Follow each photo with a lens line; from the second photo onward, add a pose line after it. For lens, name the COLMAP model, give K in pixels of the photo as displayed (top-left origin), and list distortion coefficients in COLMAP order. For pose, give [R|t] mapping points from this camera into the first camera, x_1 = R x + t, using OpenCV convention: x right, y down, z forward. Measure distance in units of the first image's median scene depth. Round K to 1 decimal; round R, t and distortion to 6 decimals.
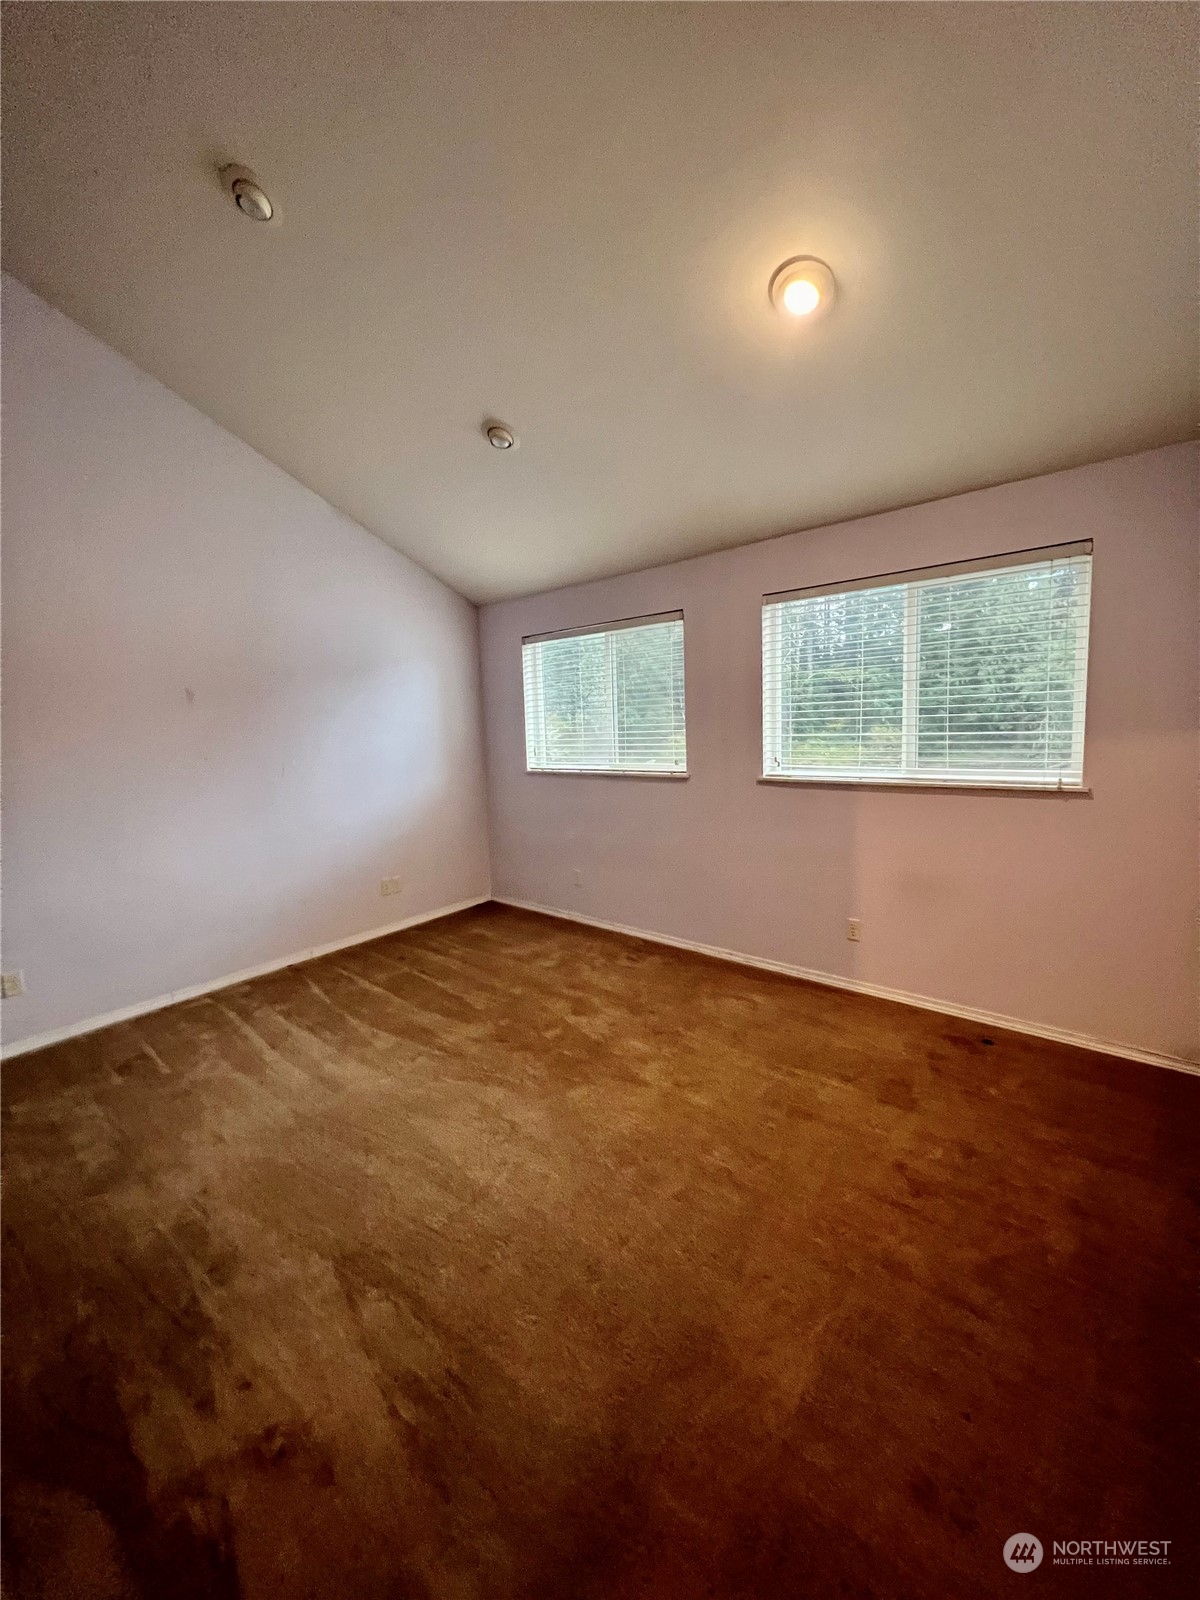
lens RADIAL K [[636.9, 0, 599.7], [0, 636.9, 799.5], [0, 0, 1]] dist [-0.002454, 0.000028]
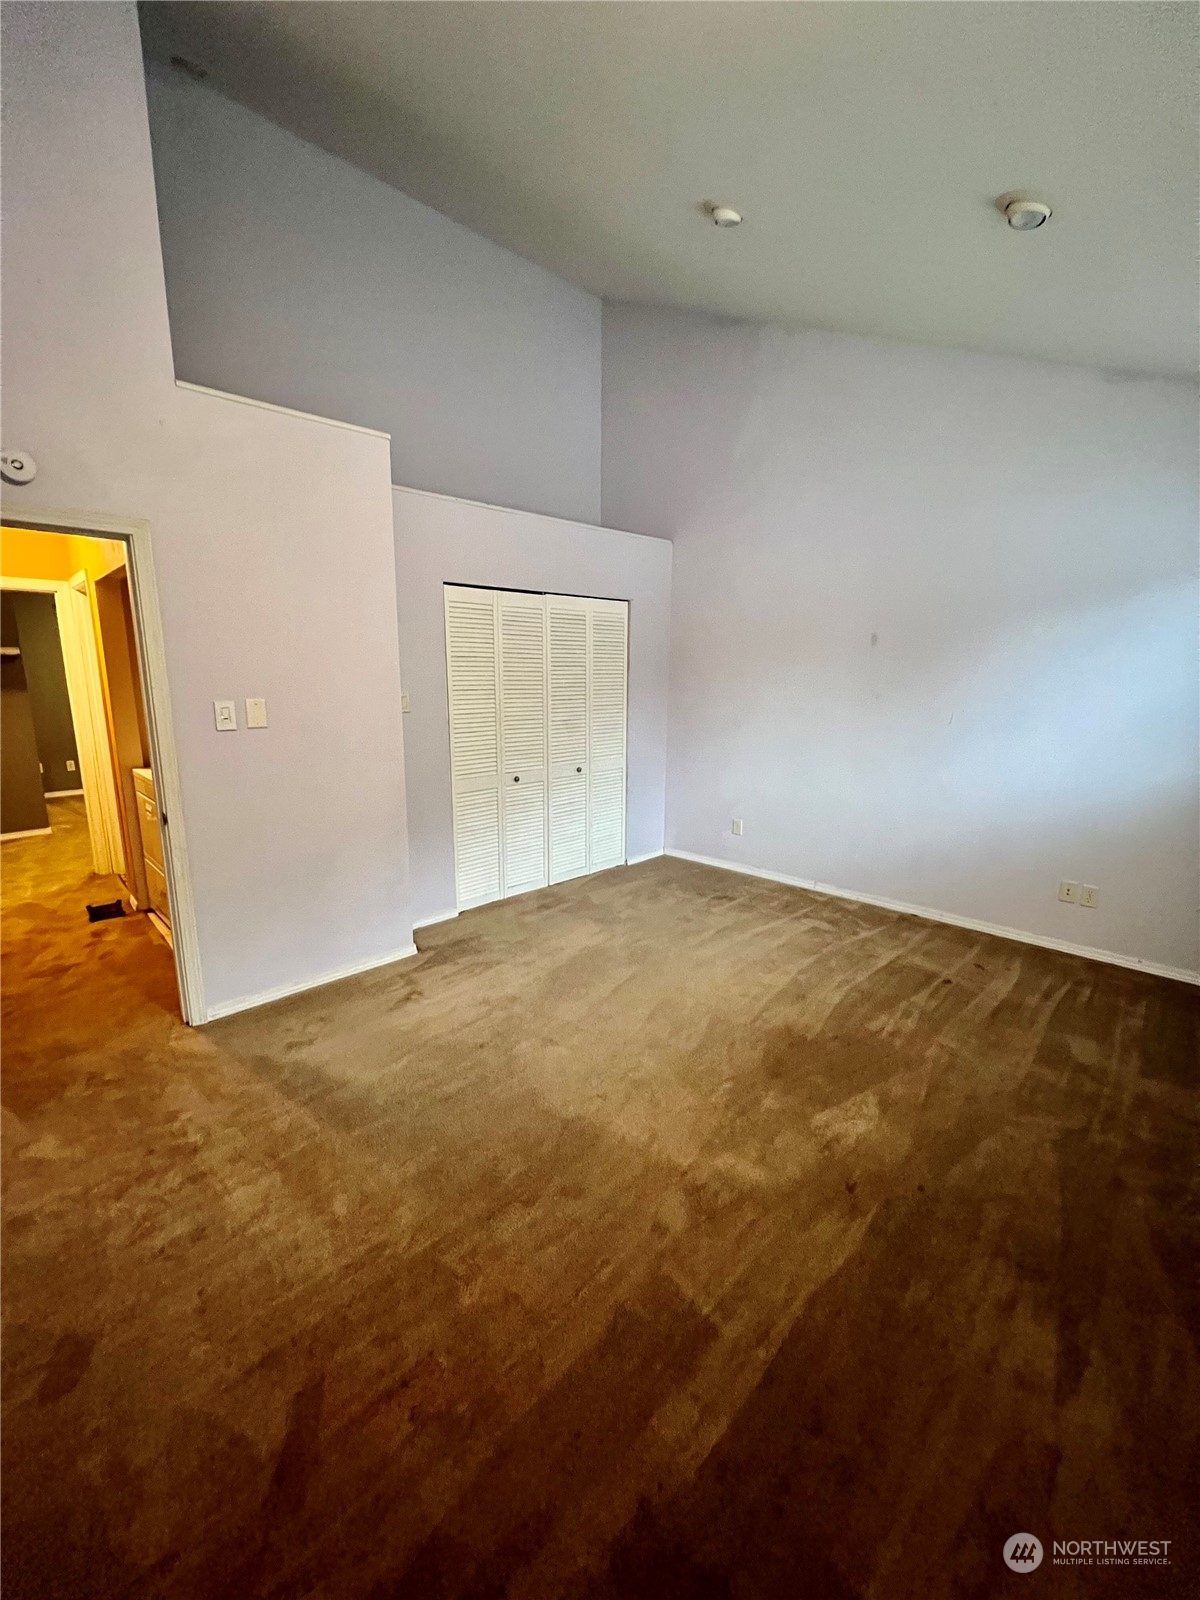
lens RADIAL K [[642.3, 0, 601.3], [0, 642.3, 799.4], [0, 0, 1]] dist [-0.000963, -0.000075]
pose [[-0.092000, 0.240210, -0.966351, 0.624720], [-0.122662, 0.960342, 0.250394, -0.130715], [0.988175, 0.141571, -0.058887, 0.722294]]
